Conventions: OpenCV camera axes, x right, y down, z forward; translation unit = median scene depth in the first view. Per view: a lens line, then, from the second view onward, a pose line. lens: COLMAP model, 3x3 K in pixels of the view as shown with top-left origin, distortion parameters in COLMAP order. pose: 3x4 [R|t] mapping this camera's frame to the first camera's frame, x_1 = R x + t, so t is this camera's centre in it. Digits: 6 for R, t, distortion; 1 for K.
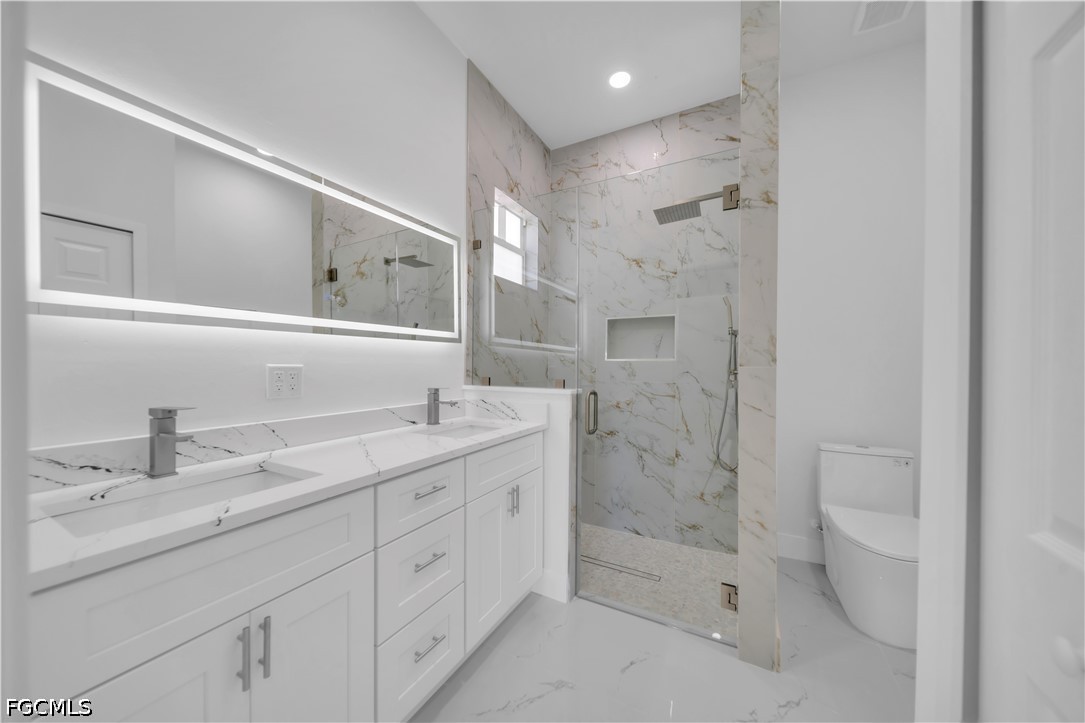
lens RADIAL K [[369.7, 0, 547.1], [0, 369.7, 367.0], [0, 0, 1]] dist [0.000105, -0.000848]
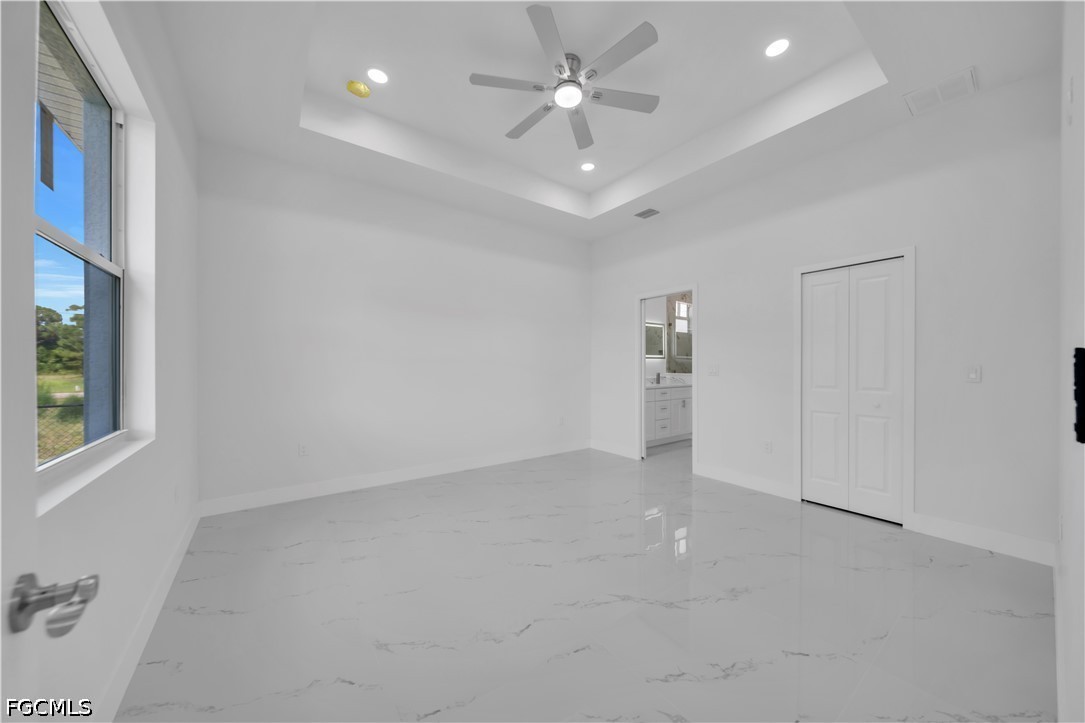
lens RADIAL K [[369.7, 0, 548.3], [0, 369.7, 364.6], [0, 0, 1]] dist [0.000105, -0.000848]
pose [[0.901749, -0.004940, -0.432232, 0.188122], [0.000772, 0.999952, -0.009817, 0.011146], [0.432260, 0.008518, 0.901709, -1.898911]]
